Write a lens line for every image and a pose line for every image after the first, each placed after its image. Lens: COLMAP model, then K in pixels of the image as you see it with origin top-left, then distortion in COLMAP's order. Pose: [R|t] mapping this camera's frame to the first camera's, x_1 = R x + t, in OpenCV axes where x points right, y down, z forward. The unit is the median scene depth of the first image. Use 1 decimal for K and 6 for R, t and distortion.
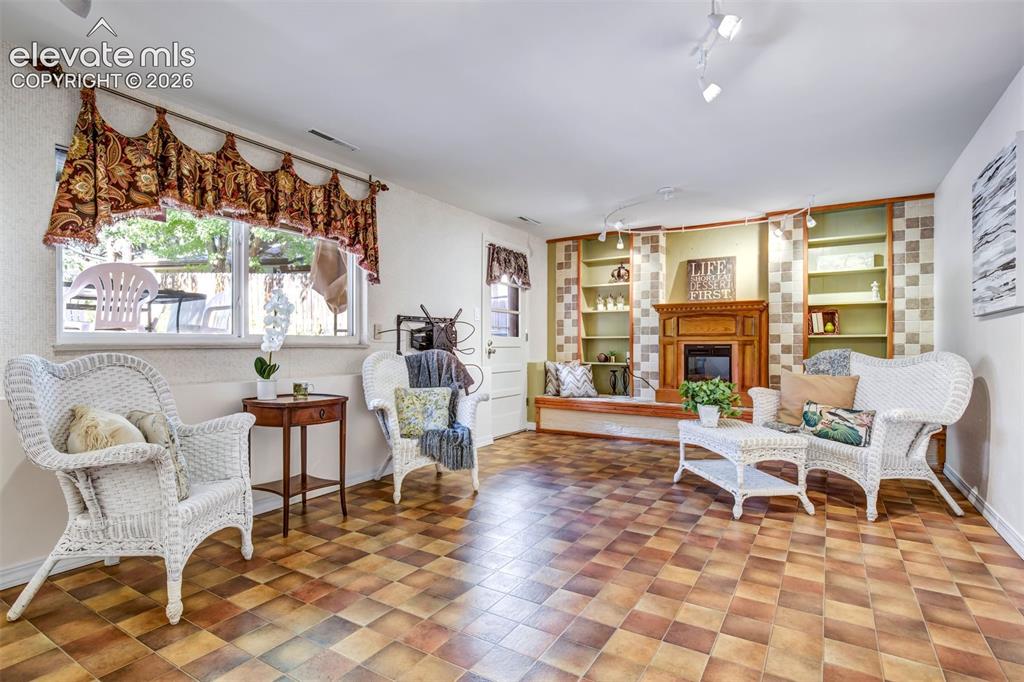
lens RADIAL K [[512.7, 0, 510.3], [0, 512.7, 344.4], [0, 0, 1]] dist [-0.004155, 0.000933]
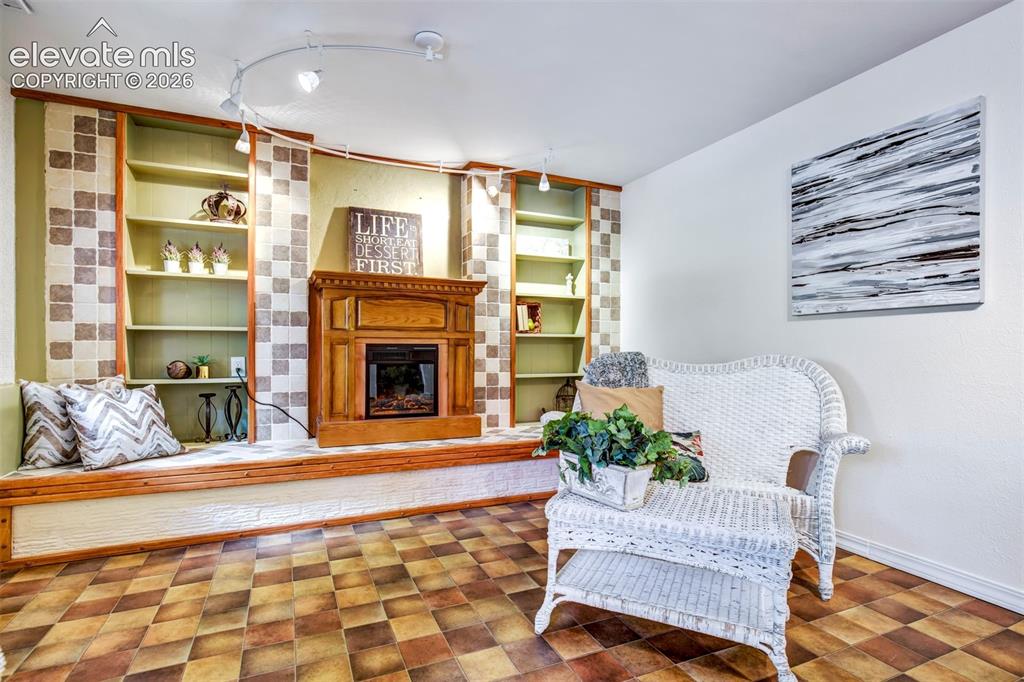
lens RADIAL K [[512.7, 0, 517.9], [0, 512.7, 348.9], [0, 0, 1]] dist [-0.004155, 0.000933]
pose [[0.549238, -0.000010, 0.835666, -0.057490], [-0.006751, 0.999967, 0.004449, 0.001810], [-0.835639, -0.008085, 0.549220, 0.502751]]
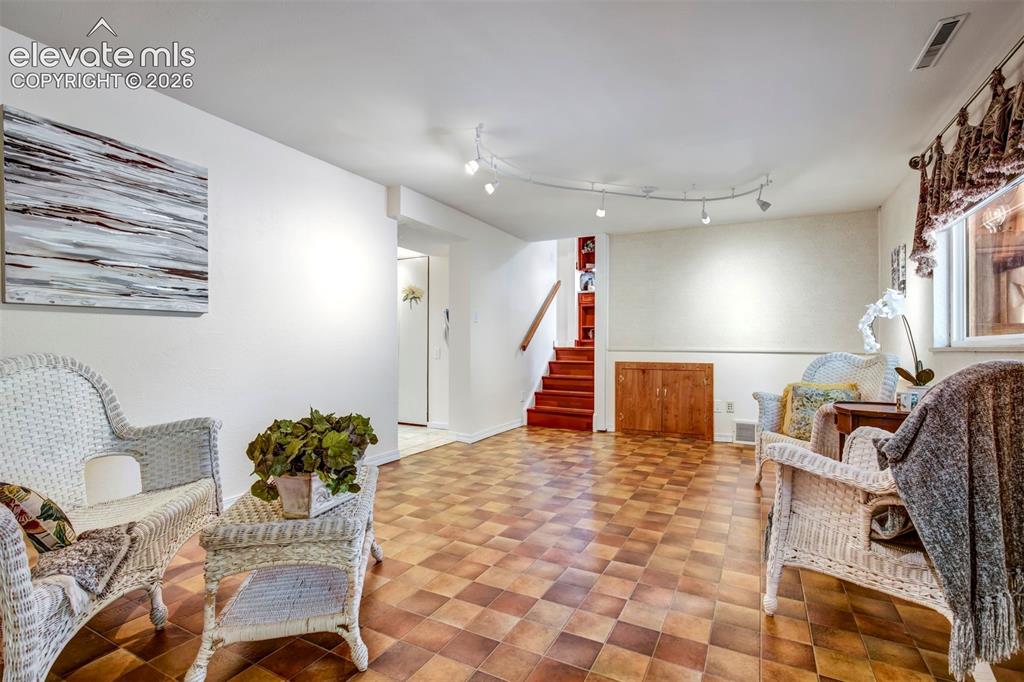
lens RADIAL K [[471.7, 0, 509.4], [0, 471.7, 340.7], [0, 0, 1]] dist [-0.012760, 0.002599]
pose [[-0.997849, -0.004645, -0.065396, 0.150616], [-0.003877, 0.999922, -0.011853, 0.001049], [0.065446, -0.011574, -0.997789, 0.921555]]
